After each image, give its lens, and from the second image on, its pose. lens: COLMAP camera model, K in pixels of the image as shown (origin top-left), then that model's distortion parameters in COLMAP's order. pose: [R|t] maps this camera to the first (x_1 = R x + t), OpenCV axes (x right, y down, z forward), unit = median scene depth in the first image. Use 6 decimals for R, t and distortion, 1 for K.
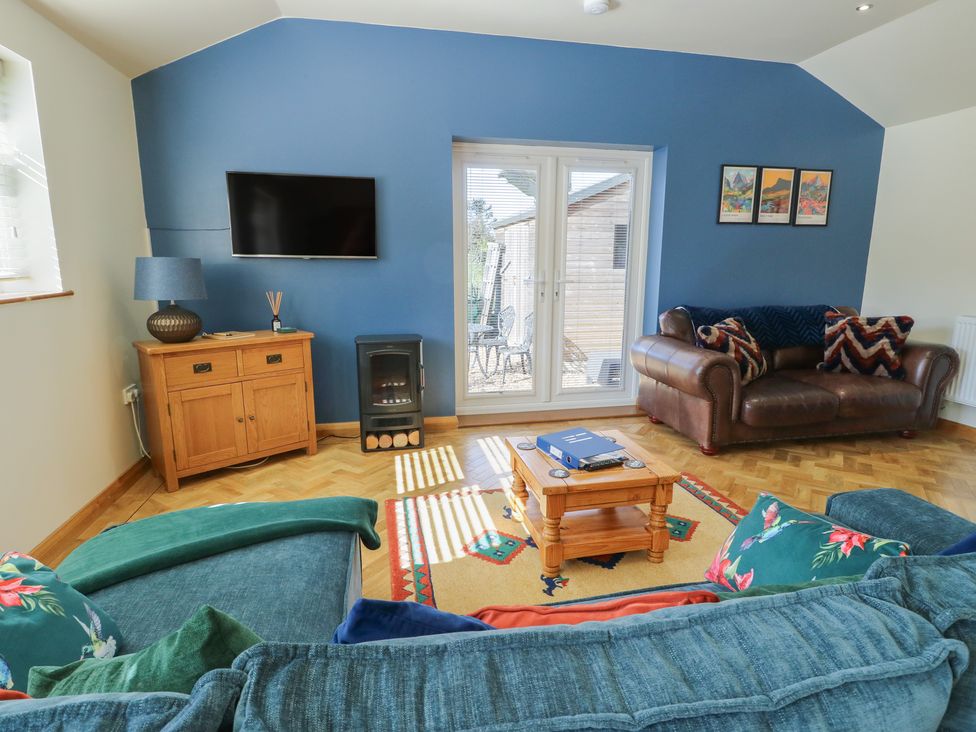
lens RADIAL K [[532.1, 0, 494.5], [0, 532.1, 367.4], [0, 0, 1]] dist [0.001811, -0.014342]
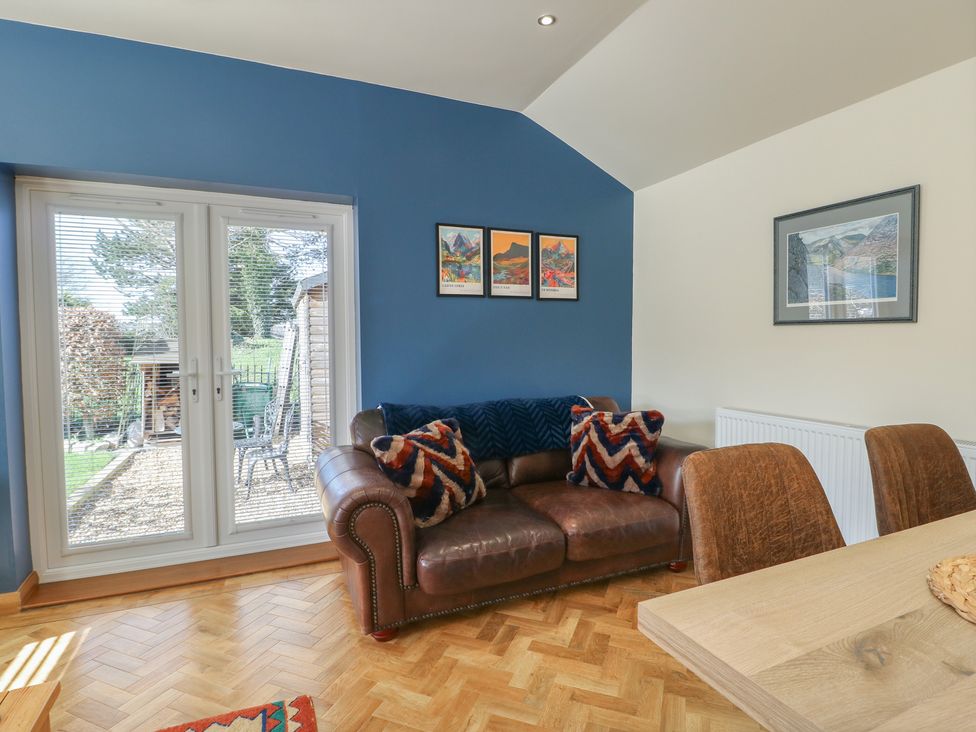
lens RADIAL K [[518.6, 0, 494.6], [0, 518.6, 365.7], [0, 0, 1]] dist [0.002323, -0.014470]
pose [[0.979432, -0.016768, 0.201075, 0.395602], [0.046428, 0.988529, -0.143717, -0.064128], [-0.196358, 0.150097, 0.968976, 0.299675]]
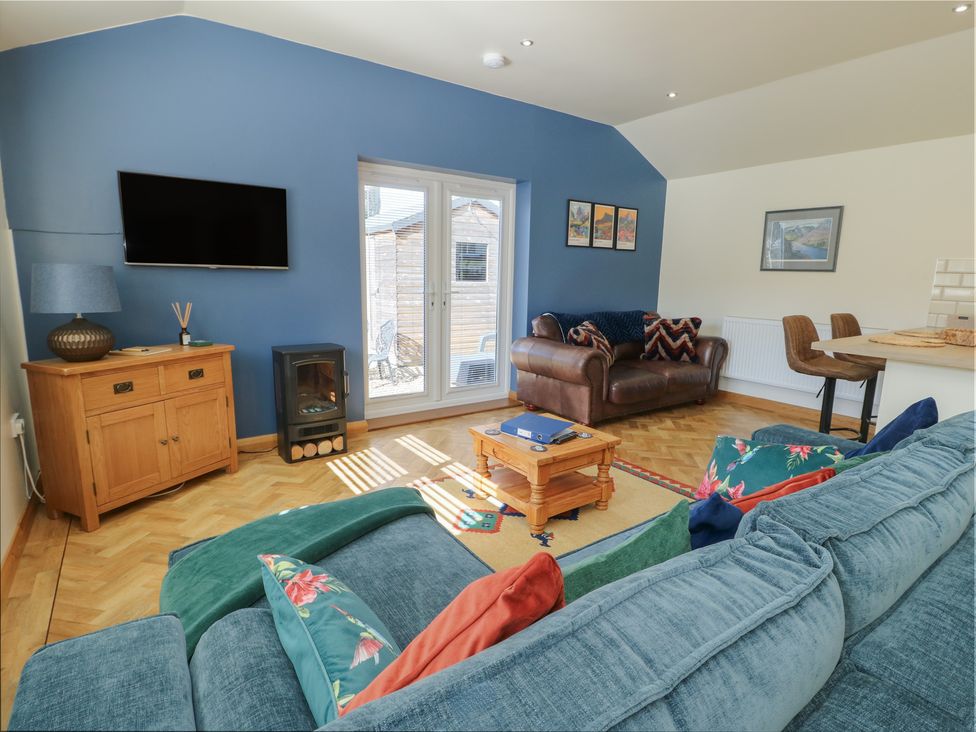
lens RADIAL K [[507.6, 0, 494.0], [0, 507.6, 365.1], [0, 0, 1]] dist [0.000184, -0.013756]
pose [[0.920286, -0.053346, 0.387592, -0.242709], [0.060007, 0.998185, -0.005094, 0.004038], [-0.386616, 0.027946, 0.921817, -0.025568]]
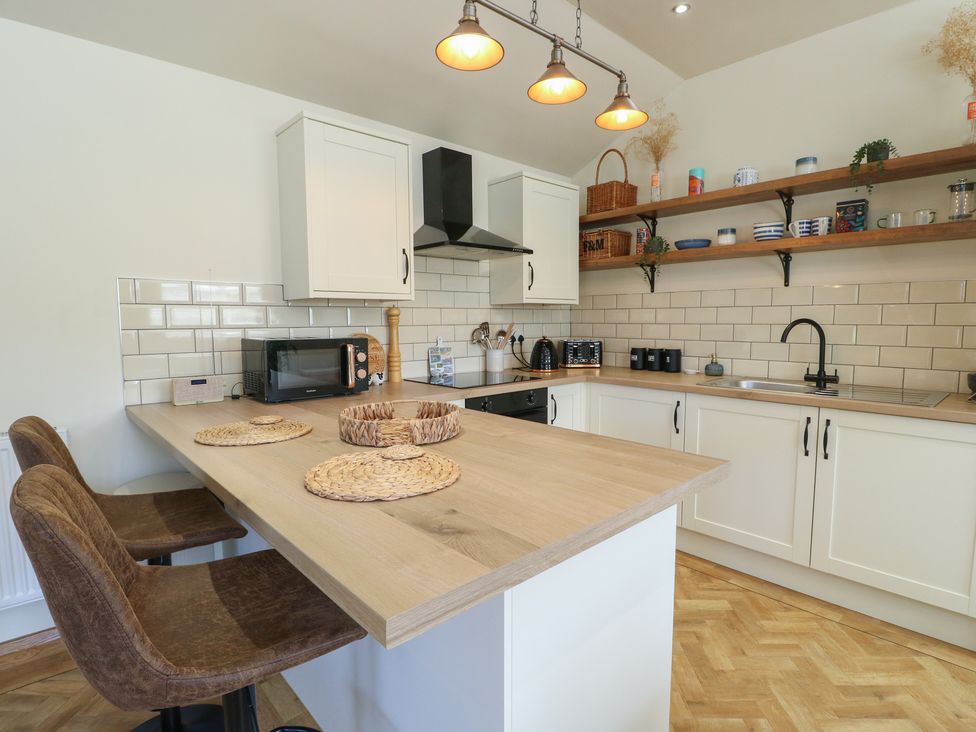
lens RADIAL K [[507.6, 0, 494.0], [0, 507.6, 365.1], [0, 0, 1]] dist [0.000184, -0.013756]
pose [[-0.507943, -0.078393, 0.857816, 0.334836], [0.173705, 0.966070, 0.191143, -0.106588], [-0.843694, 0.246096, -0.477092, 0.509616]]
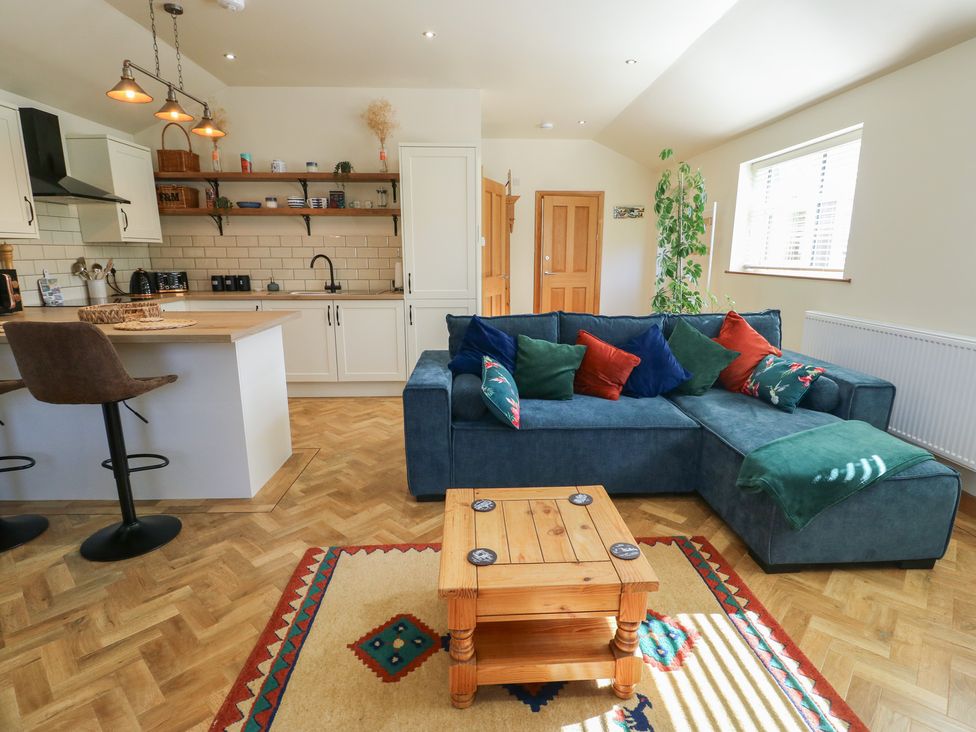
lens RADIAL K [[507.6, 0, 494.0], [0, 507.6, 365.1], [0, 0, 1]] dist [0.000184, -0.013756]
pose [[-0.985960, -0.038168, 0.162564, 0.077836], [0.030325, 0.916411, 0.399088, -0.200378], [-0.164208, 0.398414, -0.902387, 0.983935]]
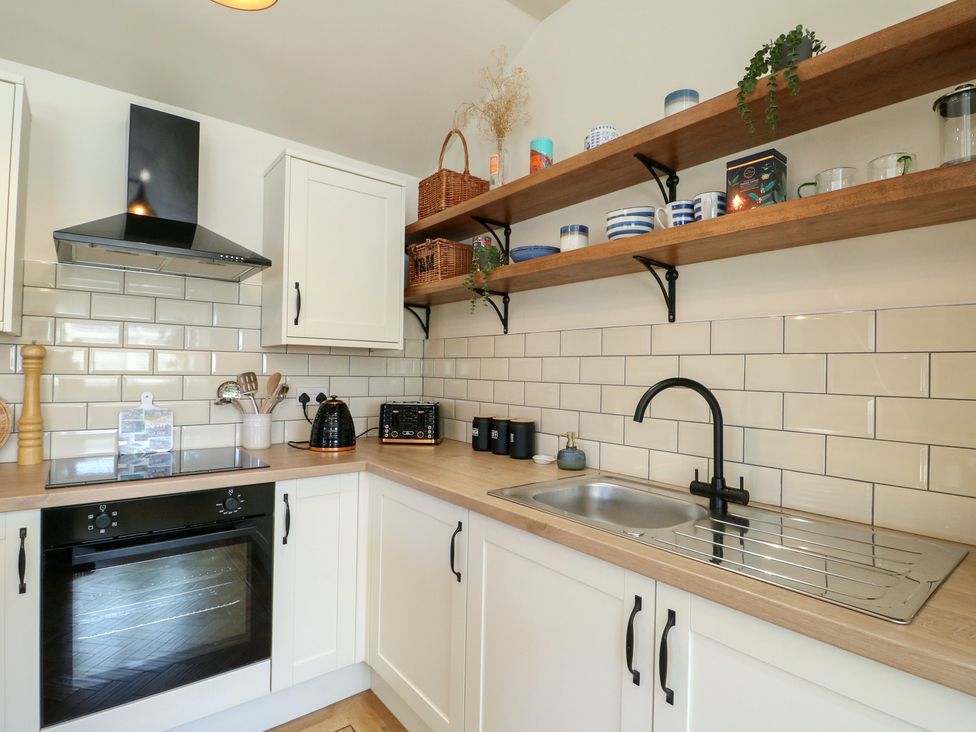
lens RADIAL K [[507.6, 0, 494.0], [0, 507.6, 365.1], [0, 0, 1]] dist [0.000184, -0.013756]
pose [[-0.454960, -0.000245, 0.890512, 0.450153], [0.157177, 0.984278, 0.080572, -0.022457], [-0.876531, 0.176625, -0.447769, 0.089040]]
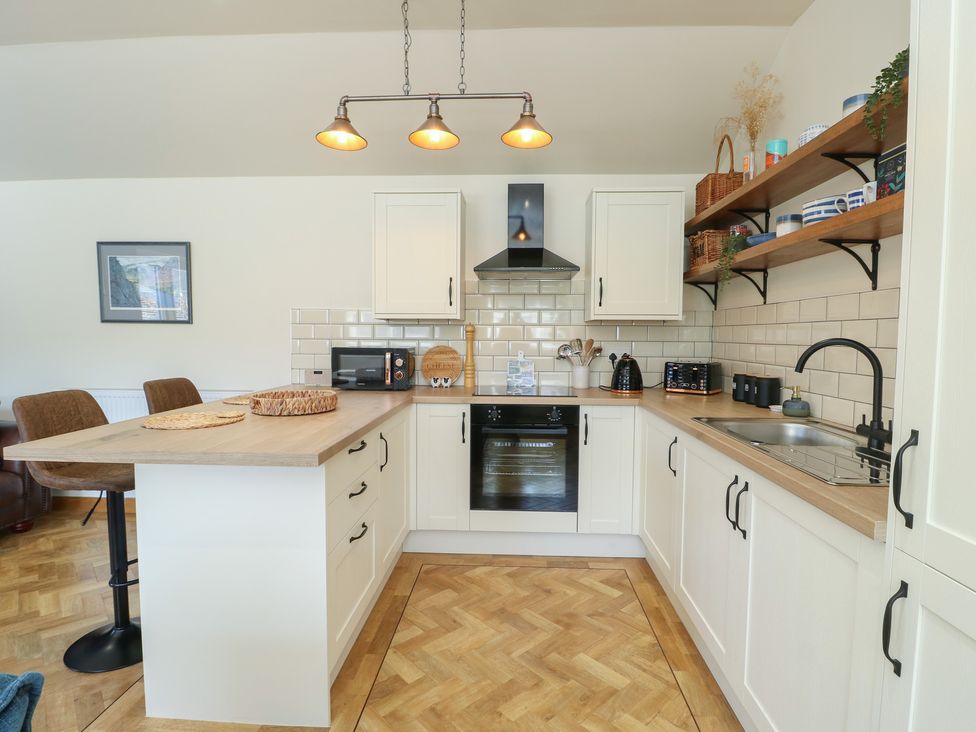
lens RADIAL K [[507.6, 0, 494.0], [0, 507.6, 365.1], [0, 0, 1]] dist [0.000184, -0.013756]
pose [[0.252410, -0.056437, 0.965973, 0.194695], [0.185377, 0.982627, 0.008971, -0.000489], [-0.949697, 0.176805, 0.258487, -0.010360]]
